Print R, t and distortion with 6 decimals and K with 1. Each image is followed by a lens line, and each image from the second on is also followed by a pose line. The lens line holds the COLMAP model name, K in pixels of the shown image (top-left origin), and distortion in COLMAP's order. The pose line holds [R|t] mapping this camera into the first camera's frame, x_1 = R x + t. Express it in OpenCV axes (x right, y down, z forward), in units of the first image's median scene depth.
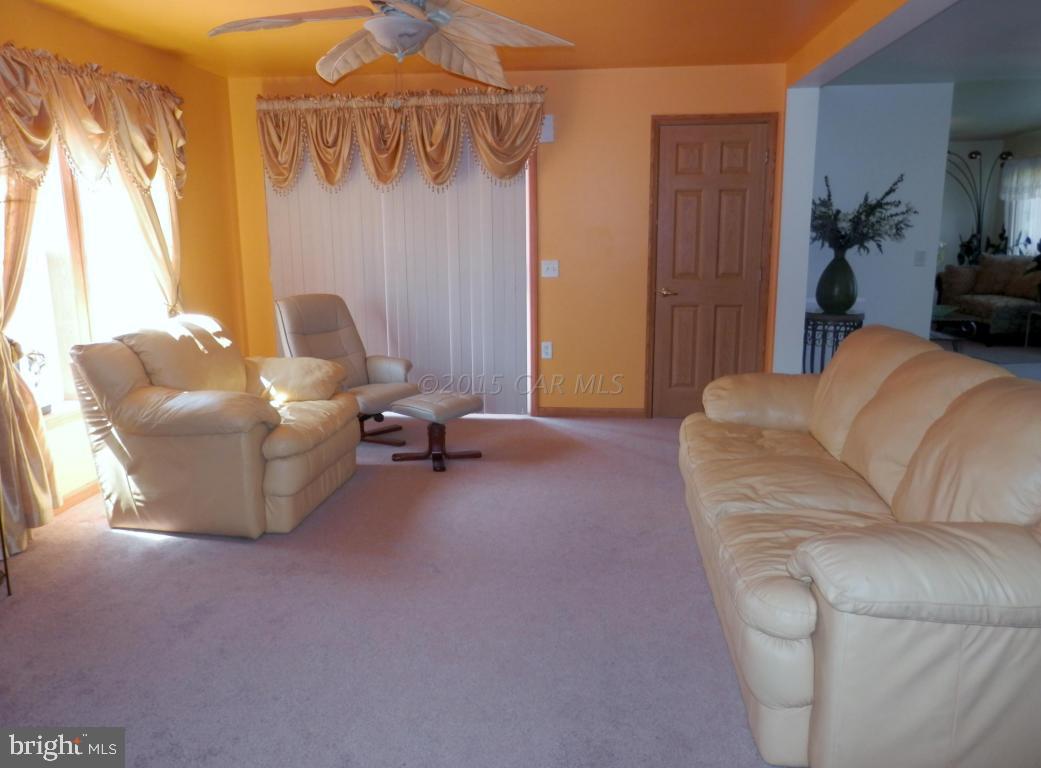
lens RADIAL K [[769.4, 0, 520.5], [0, 769.4, 384.0], [0, 0, 1]] dist [-0.006208, 0.001802]
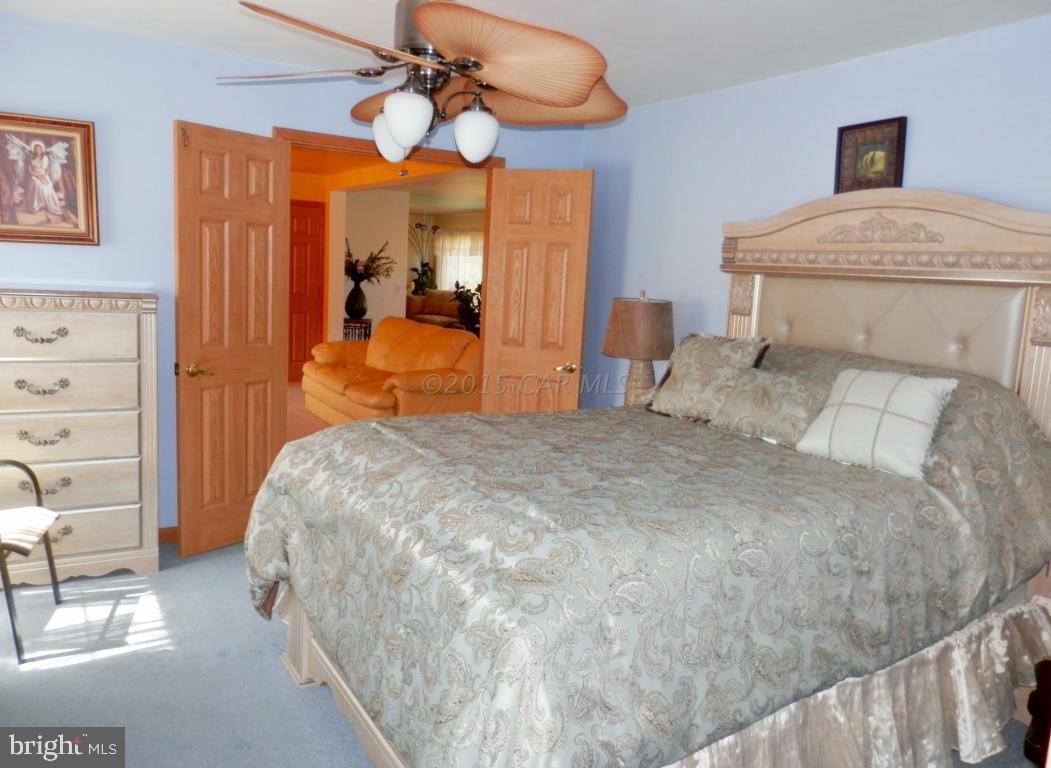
lens RADIAL K [[776.3, 0, 525.5], [0, 776.3, 384.0], [0, 0, 1]] dist [-0.018396, 0.001952]
pose [[0.783720, -0.037009, 0.620010, -0.386142], [0.060987, 0.997985, -0.017519, 0.110650], [-0.618113, 0.051543, 0.784398, -0.602726]]
